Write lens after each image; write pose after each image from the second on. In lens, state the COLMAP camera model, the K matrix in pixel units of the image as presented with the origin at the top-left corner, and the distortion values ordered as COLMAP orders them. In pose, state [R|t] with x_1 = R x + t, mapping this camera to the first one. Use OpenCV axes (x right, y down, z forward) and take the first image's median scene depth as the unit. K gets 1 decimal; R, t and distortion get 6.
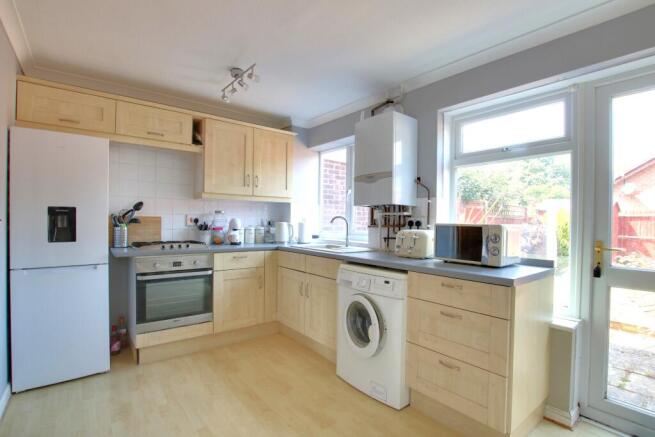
lens RADIAL K [[315.5, 0, 325.8], [0, 315.5, 229.3], [0, 0, 1]] dist [-0.001273, -0.000069]
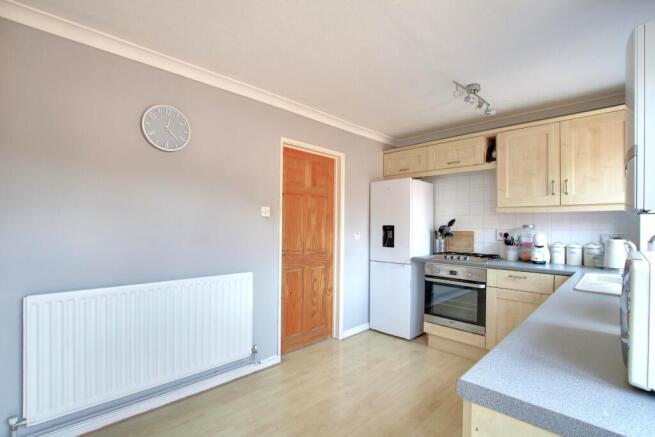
lens RADIAL K [[315.5, 0, 325.8], [0, 315.5, 229.3], [0, 0, 1]] dist [-0.001273, -0.000069]
pose [[0.133038, -0.001986, -0.991109, 0.541757], [-0.035013, 0.999364, -0.006703, -0.021863], [0.990492, 0.035593, 0.132884, 0.339345]]
